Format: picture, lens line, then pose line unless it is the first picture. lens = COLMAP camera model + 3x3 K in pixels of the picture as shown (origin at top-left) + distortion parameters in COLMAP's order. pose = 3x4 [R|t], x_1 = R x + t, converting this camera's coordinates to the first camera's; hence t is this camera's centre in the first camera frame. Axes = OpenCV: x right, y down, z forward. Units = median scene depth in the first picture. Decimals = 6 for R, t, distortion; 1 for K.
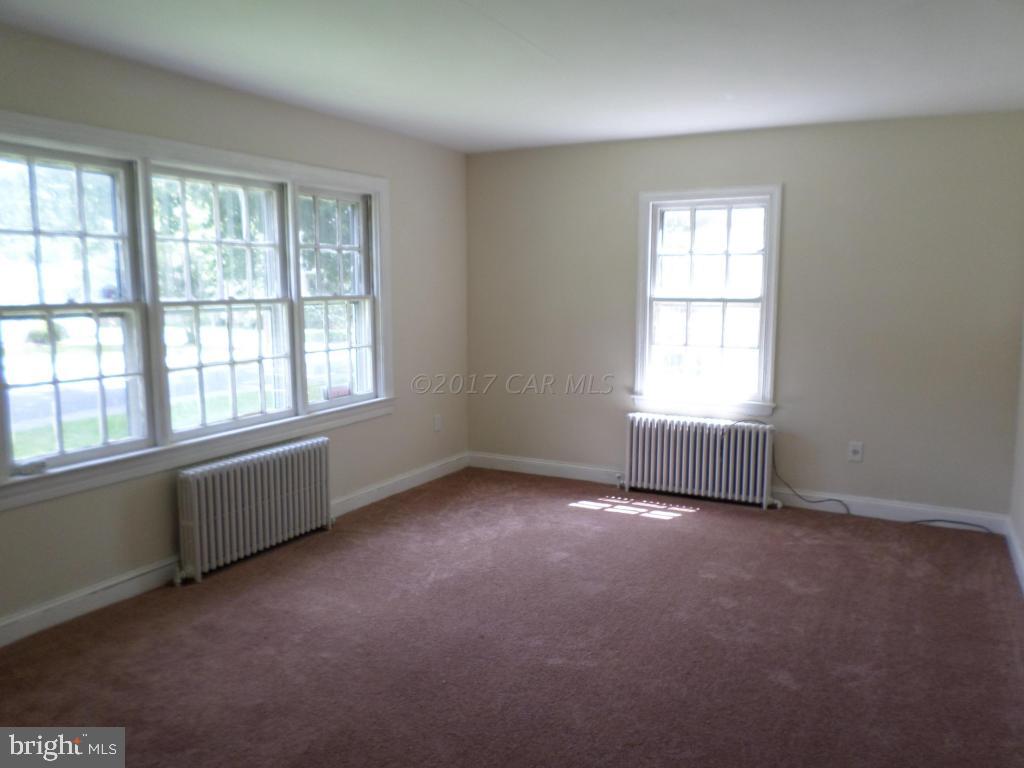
lens RADIAL K [[778.7, 0, 503.2], [0, 778.7, 381.9], [0, 0, 1]] dist [-0.008838, -0.013925]
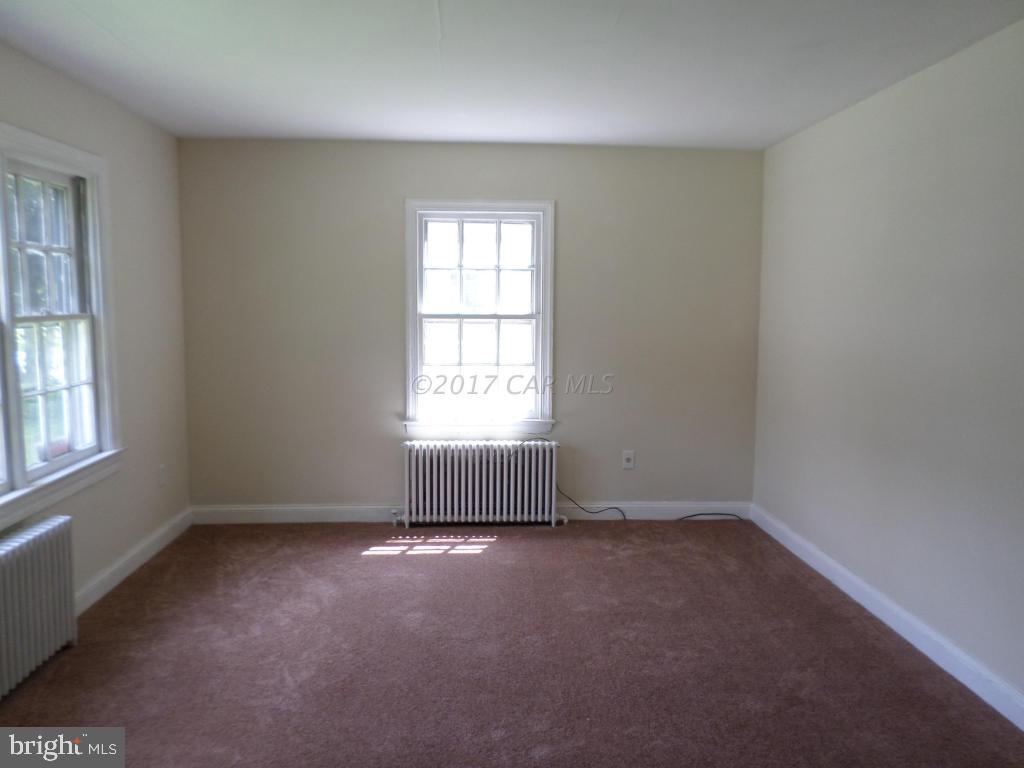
lens RADIAL K [[791.0, 0, 514.3], [0, 791.0, 373.8], [0, 0, 1]] dist [0.000948, -0.002892]
pose [[0.853388, -0.044421, 0.519380, -0.222081], [0.058389, 0.998238, -0.010561, -0.023251], [-0.517996, 0.039338, 0.854478, 0.154961]]
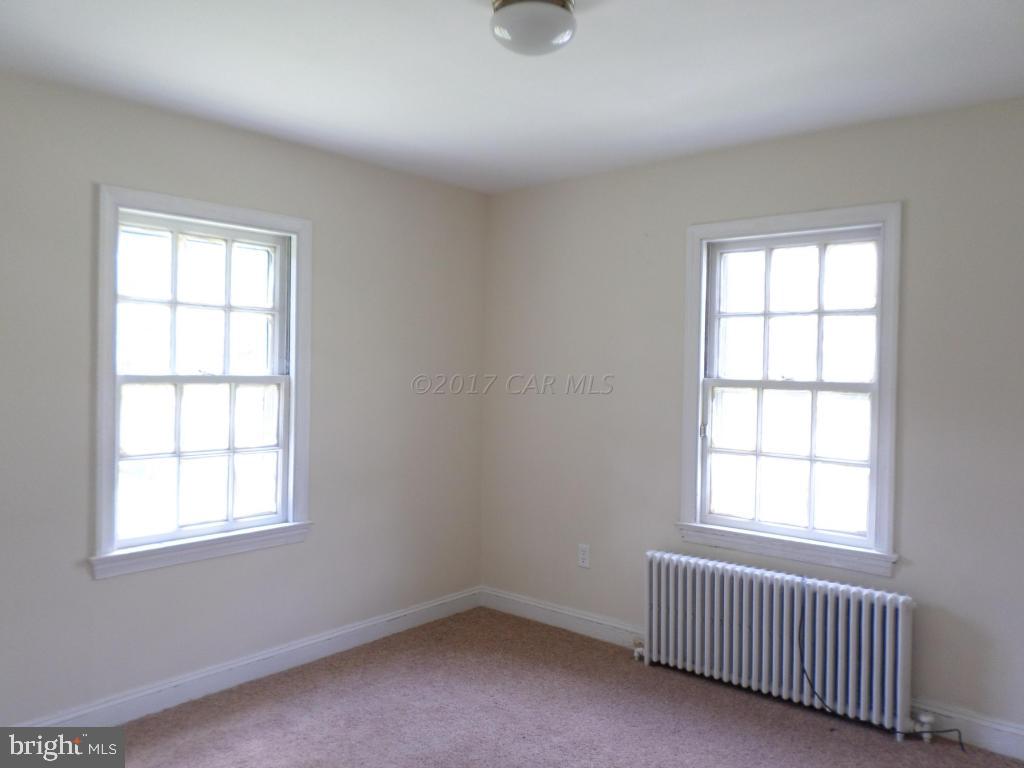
lens RADIAL K [[791.0, 0, 514.3], [0, 791.0, 373.8], [0, 0, 1]] dist [0.000948, -0.002892]
pose [[0.974998, 0.011871, -0.221897, 0.180146], [-0.035483, 0.994076, -0.102727, -0.041055], [0.219363, 0.108032, 0.969644, 0.320821]]
